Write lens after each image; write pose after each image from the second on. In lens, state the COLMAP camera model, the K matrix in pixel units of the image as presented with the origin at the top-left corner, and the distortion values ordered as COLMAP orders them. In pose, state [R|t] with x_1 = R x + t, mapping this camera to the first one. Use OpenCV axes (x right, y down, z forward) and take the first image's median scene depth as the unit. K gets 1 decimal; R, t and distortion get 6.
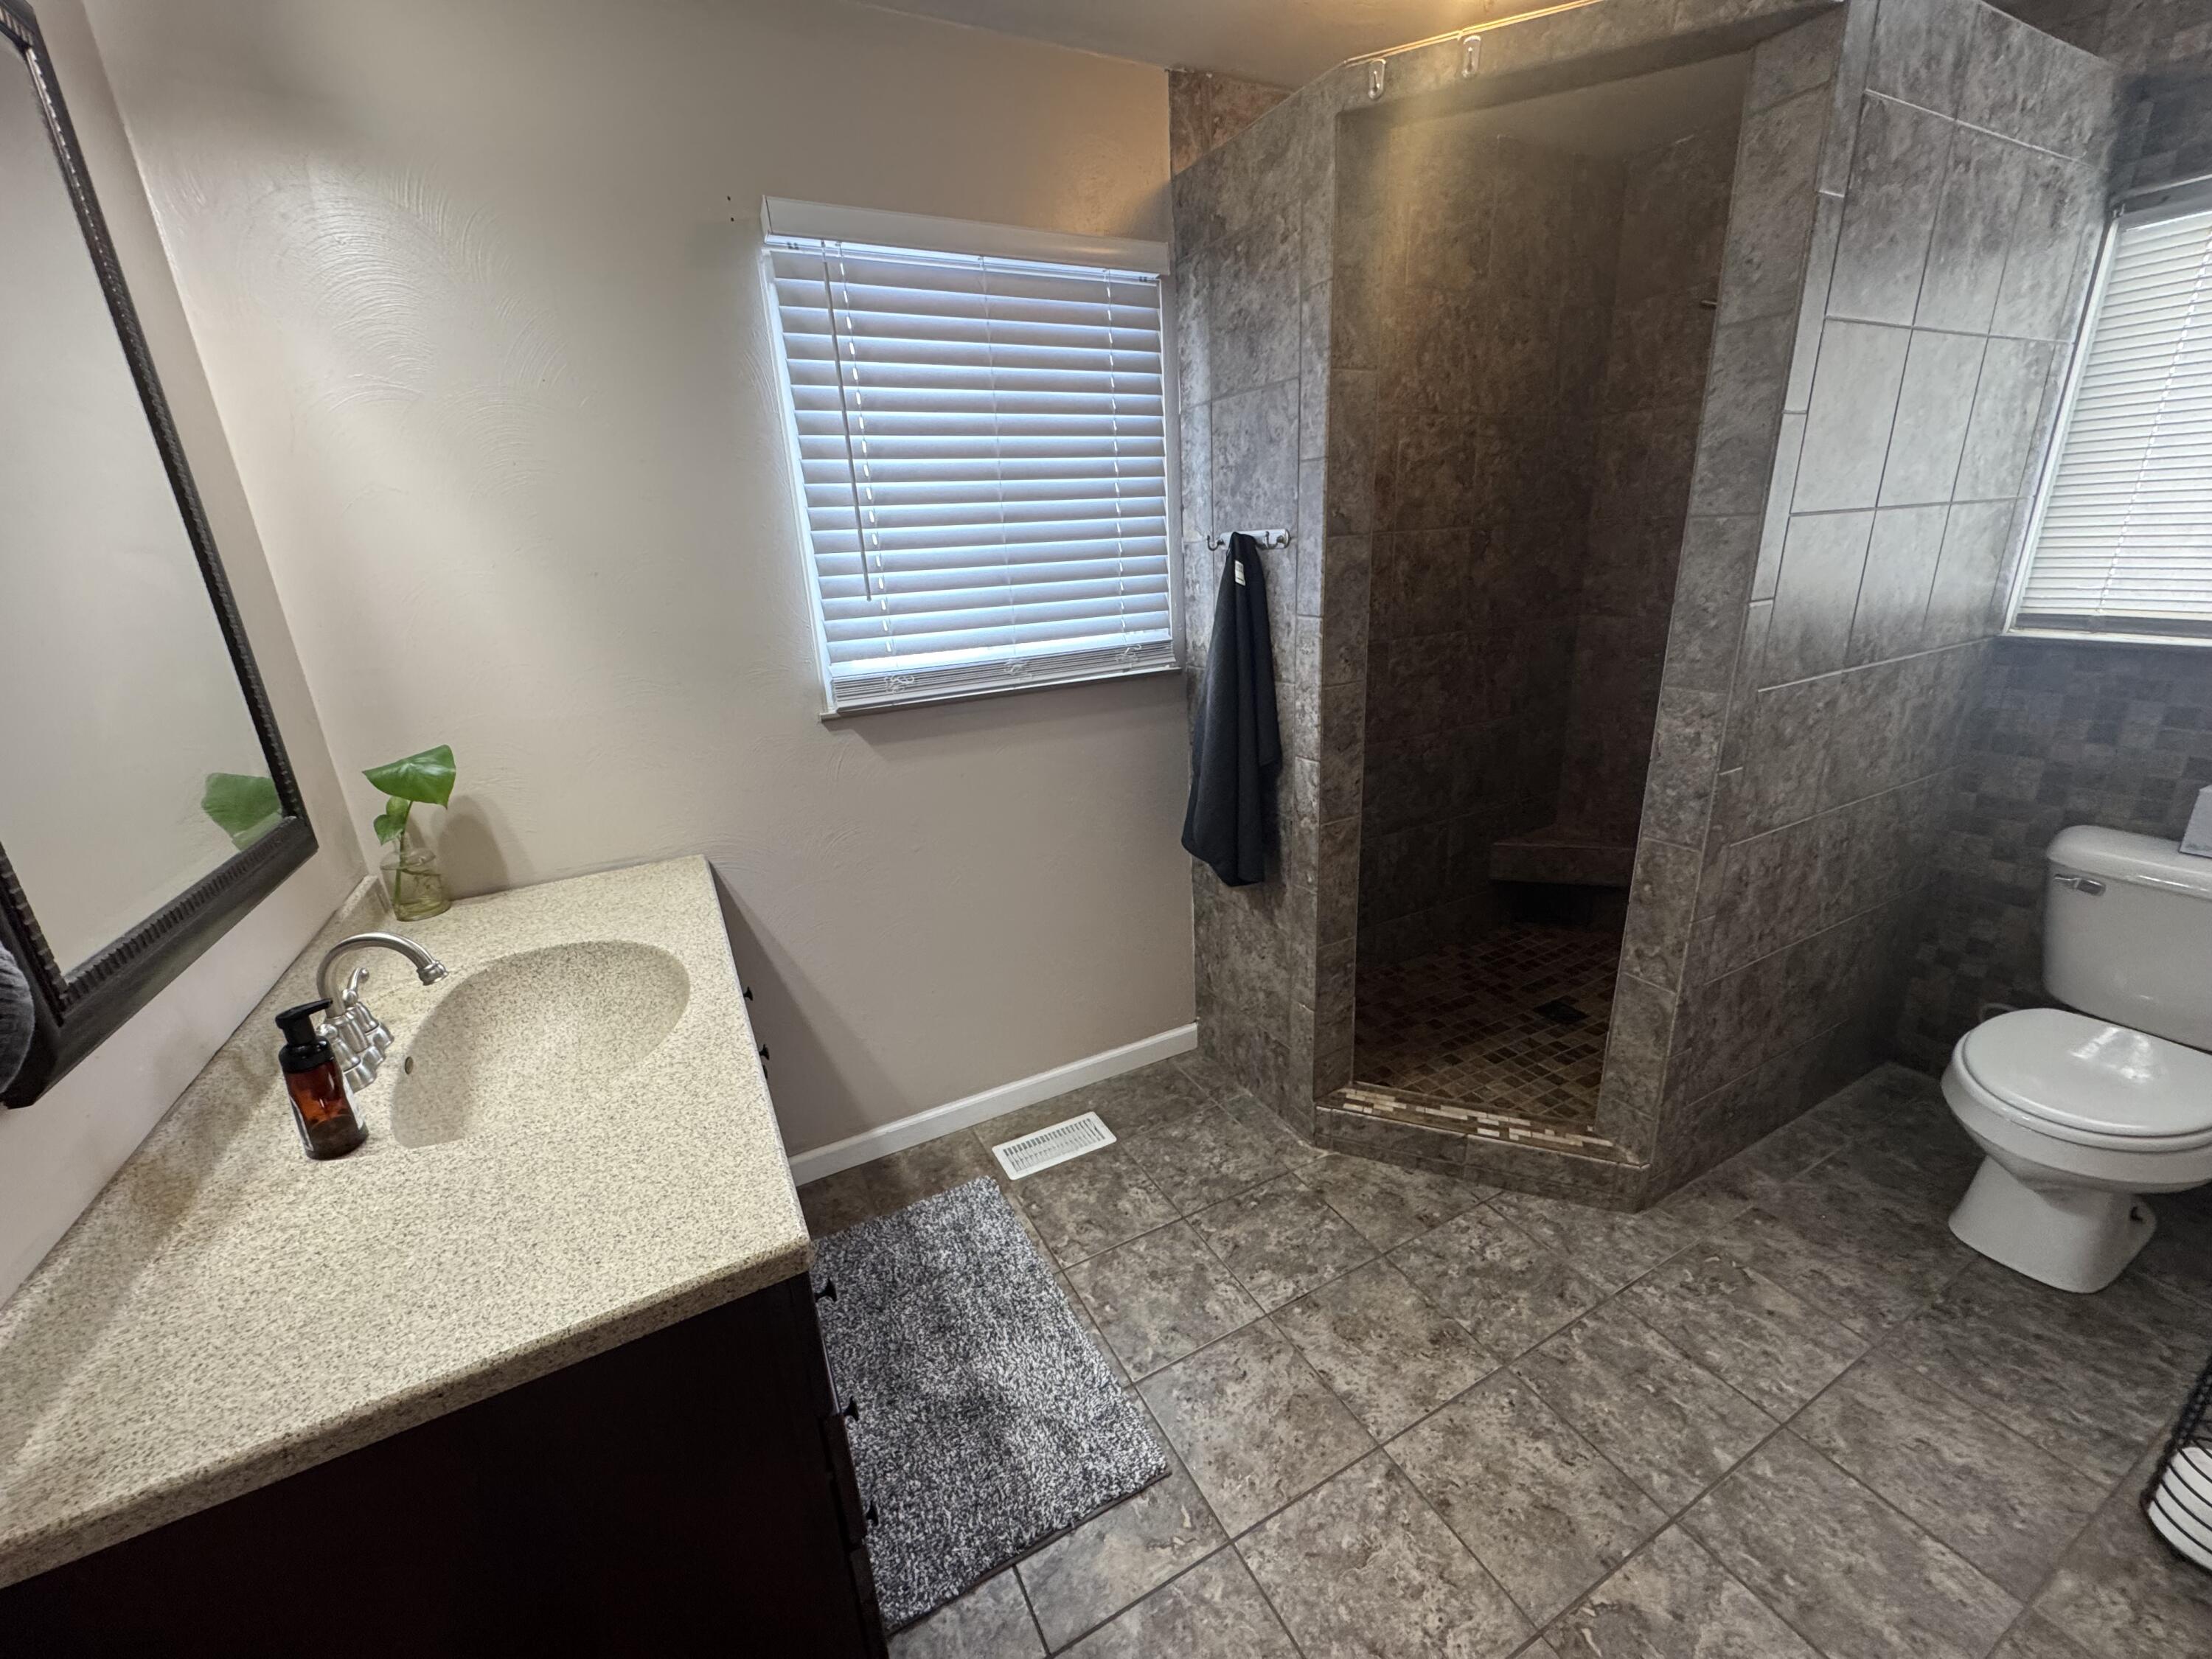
lens RADIAL K [[881.6, 0, 1103.5], [0, 881.6, 826.0], [0, 0, 1]] dist [-0.001315, -0.000264]
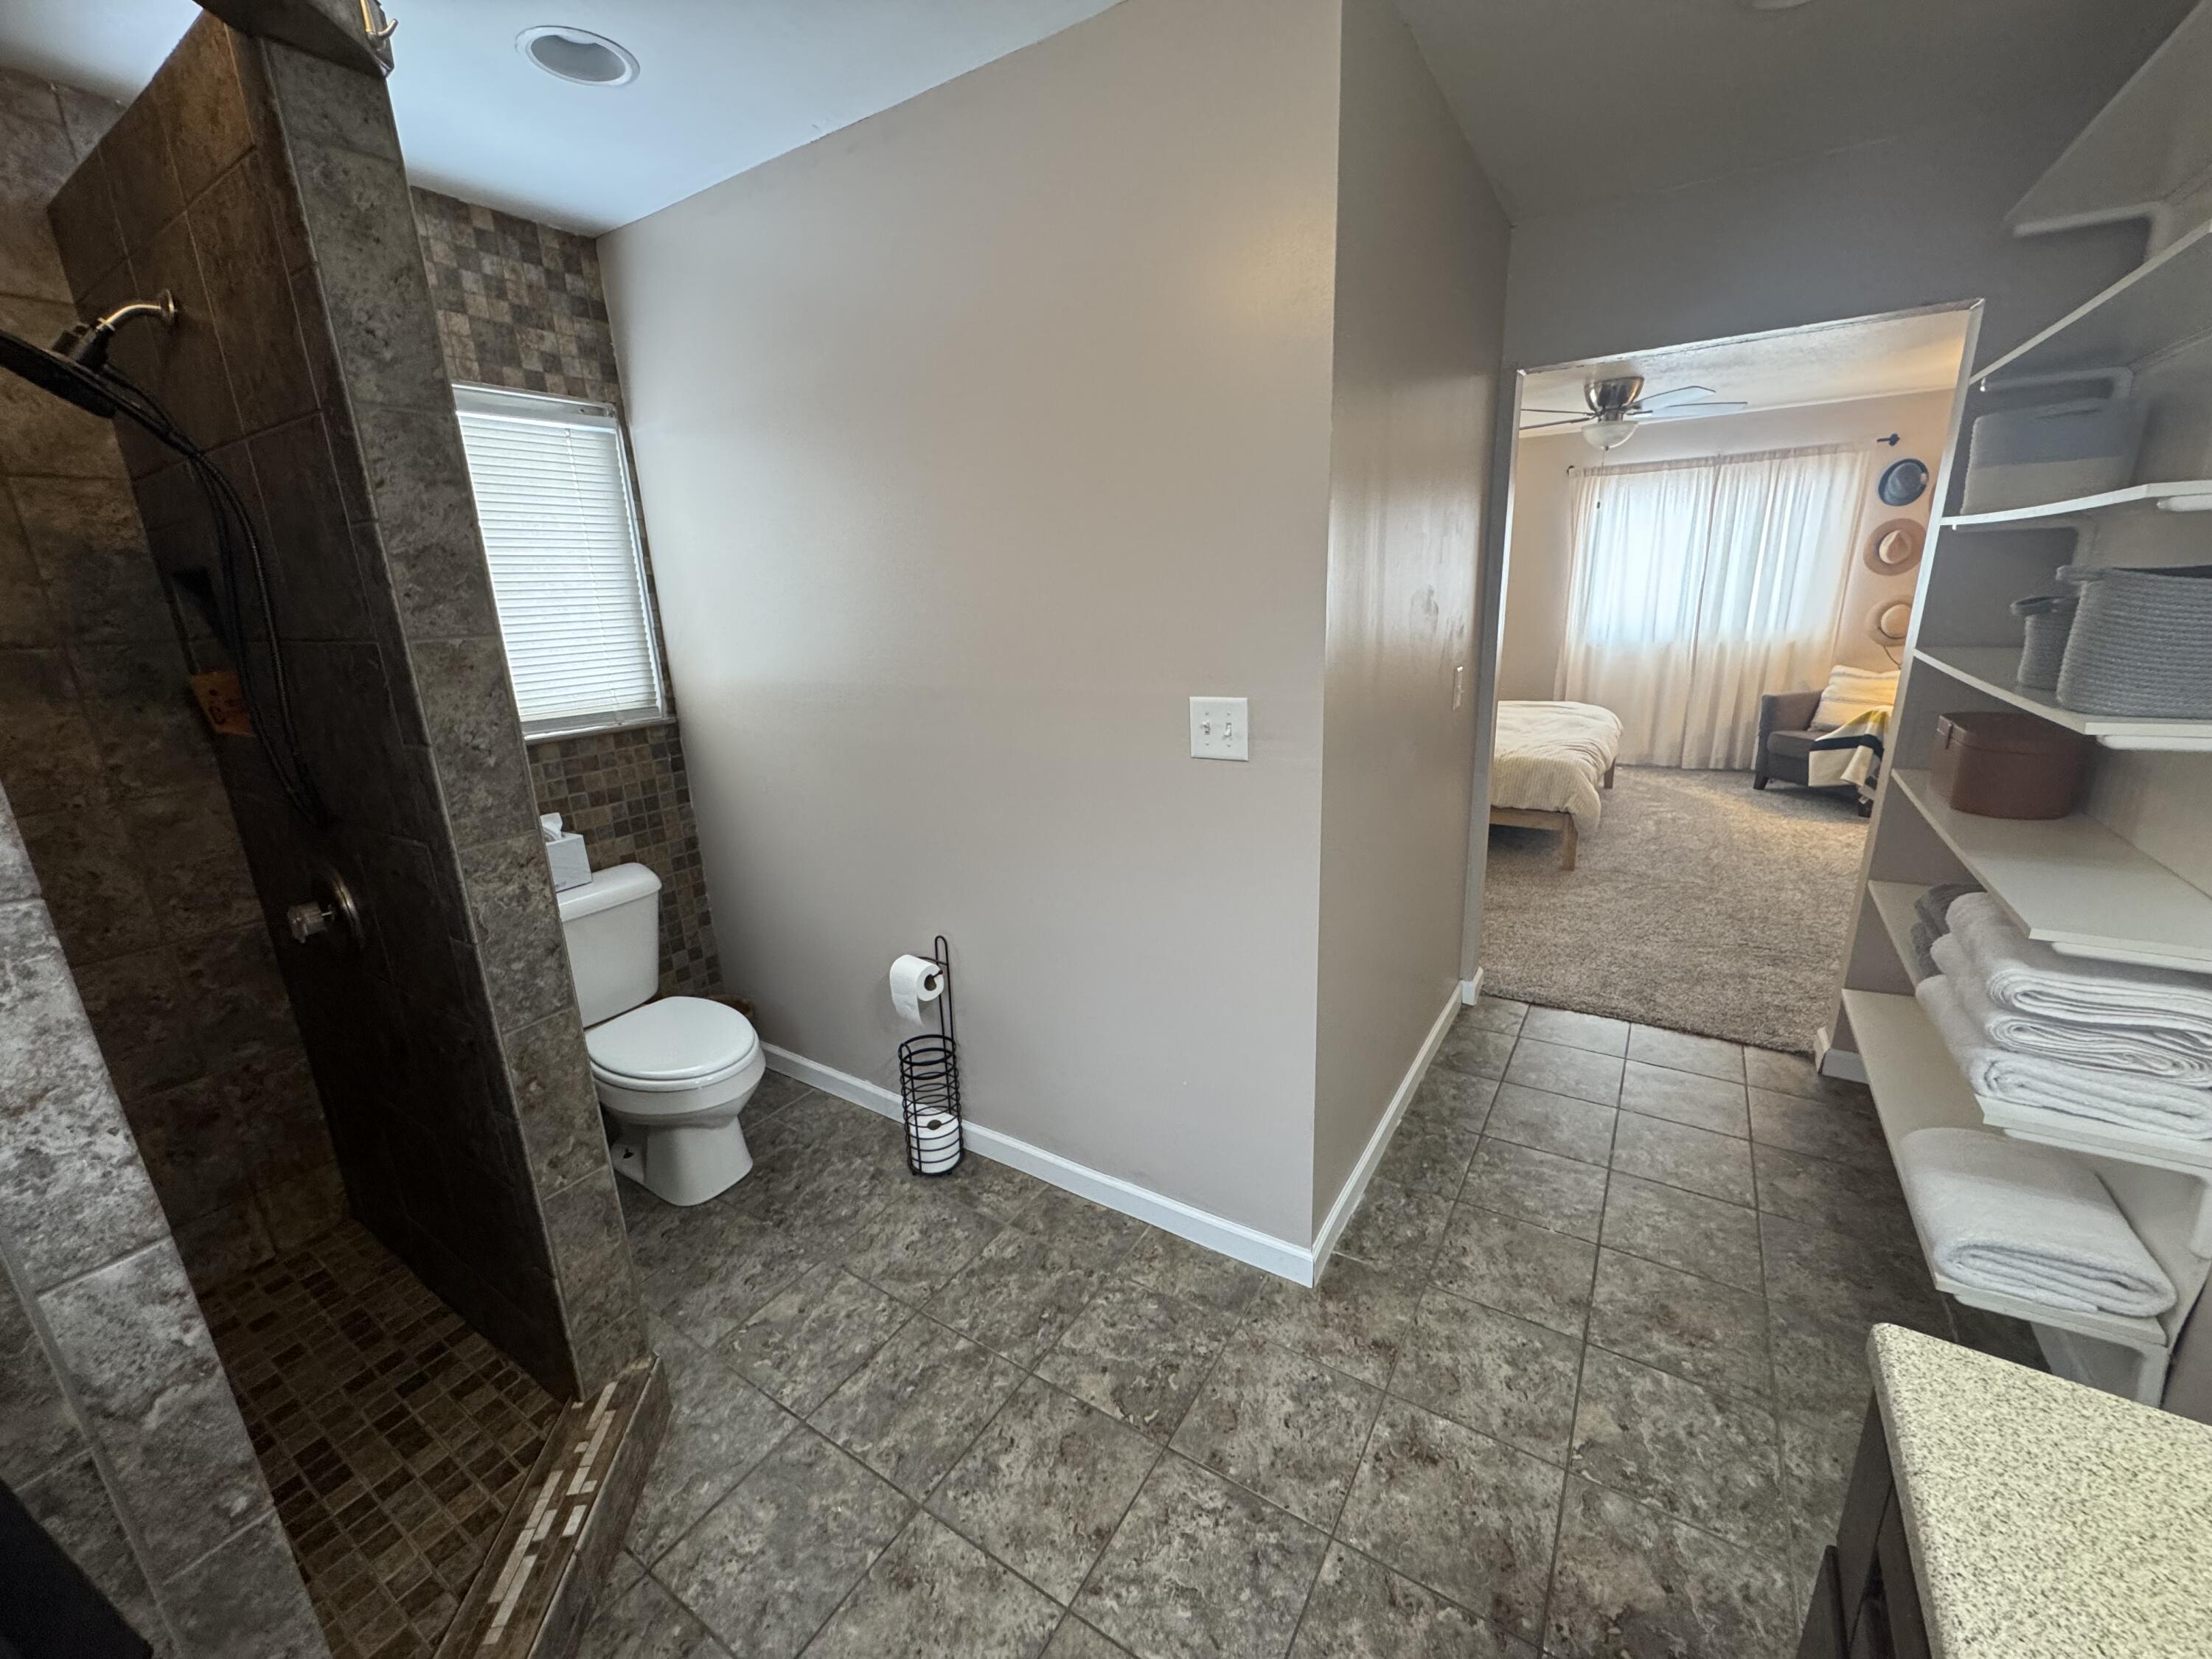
lens RADIAL K [[881.6, 0, 1103.5], [0, 881.6, 826.0], [0, 0, 1]] dist [-0.001315, -0.000264]
pose [[-0.491713, -0.160929, 0.855757, -0.329917], [0.329520, 0.875295, 0.353943, -0.290157], [-0.805999, 0.456028, -0.377364, 0.904987]]
